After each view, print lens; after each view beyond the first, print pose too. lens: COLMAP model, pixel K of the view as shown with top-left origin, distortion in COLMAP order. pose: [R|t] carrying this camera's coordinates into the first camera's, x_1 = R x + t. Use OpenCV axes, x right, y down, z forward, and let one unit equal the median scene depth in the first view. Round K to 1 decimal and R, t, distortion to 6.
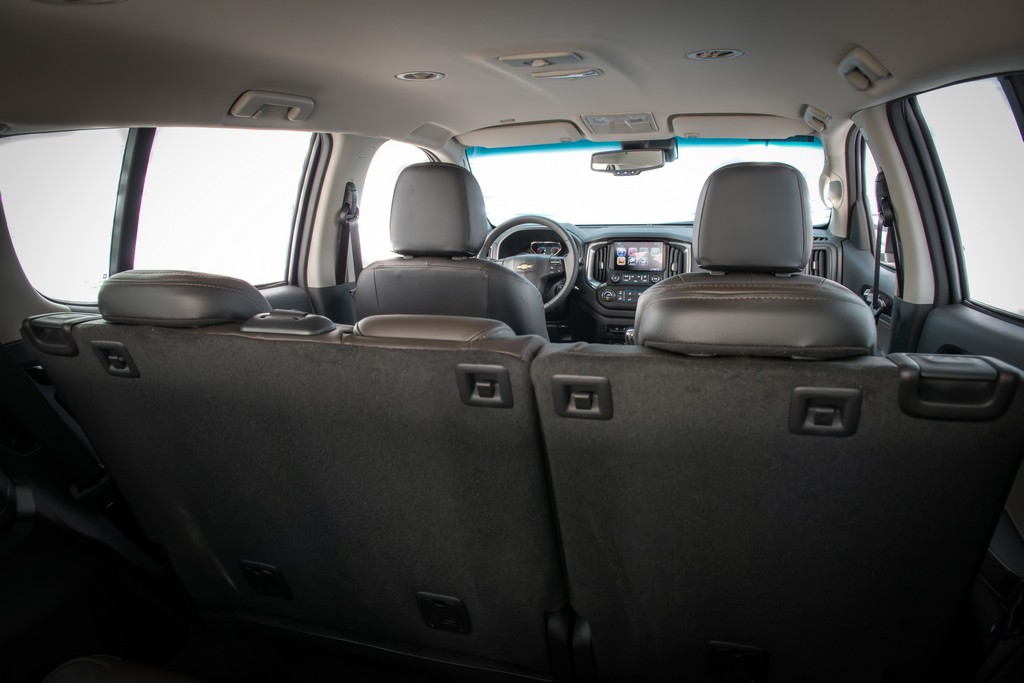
lens RADIAL K [[751.3, 0, 512.0], [0, 751.3, 341.5], [0, 0, 1]] dist [-0.002966, -0.000089]
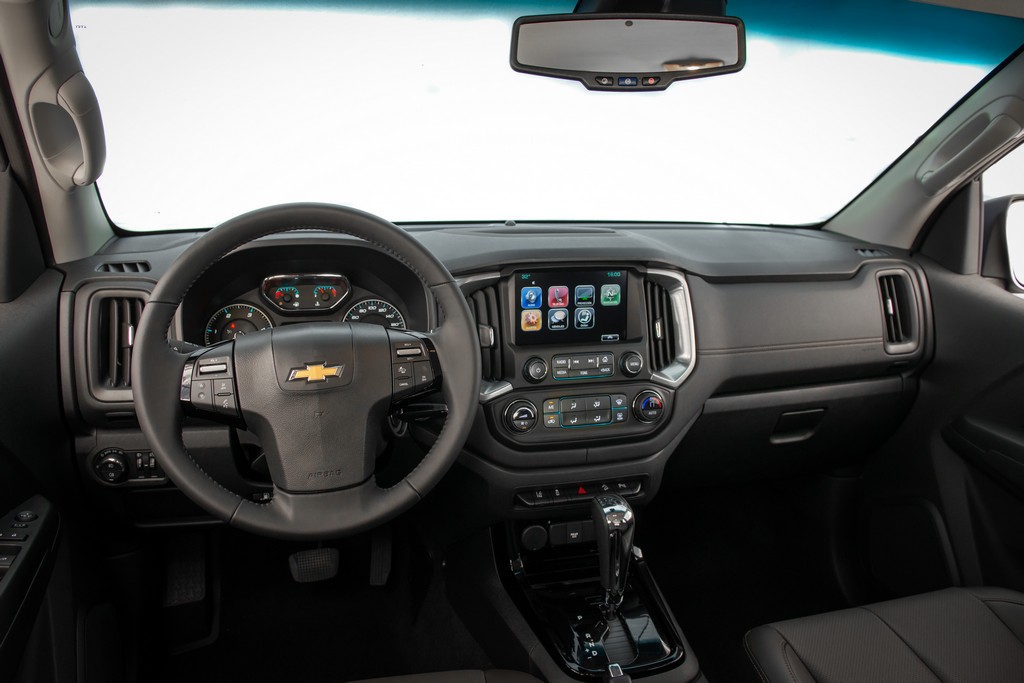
lens RADIAL K [[751.3, 0, 512.0], [0, 751.3, 341.5], [0, 0, 1]] dist [-0.002966, -0.000089]
pose [[0.832701, -0.096828, 0.545191, -0.079770], [0.075291, 0.995247, 0.061764, -0.122905], [-0.548580, -0.010383, 0.836034, 0.685172]]
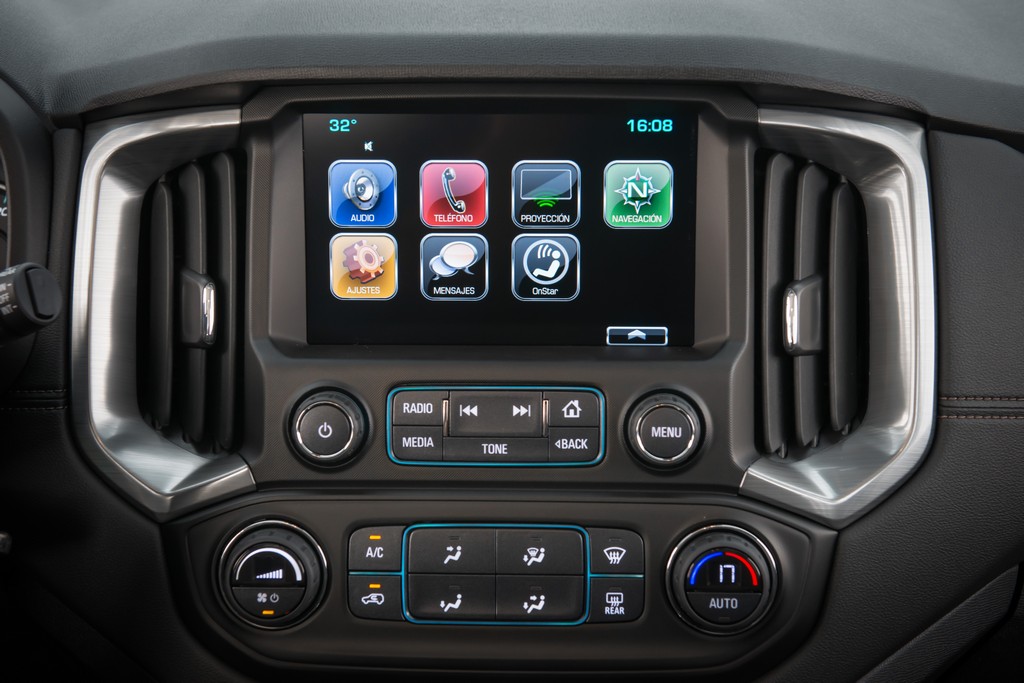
lens RADIAL K [[1782.8, 0, 512.0], [0, 1782.8, 341.5], [0, 0, 1]] dist [0.131410, 0.002613]
pose [[0.964481, -0.056572, 0.258022, 0.093884], [0.038669, 0.996512, 0.073947, -0.117251], [-0.261305, -0.061343, 0.963305, 0.720541]]
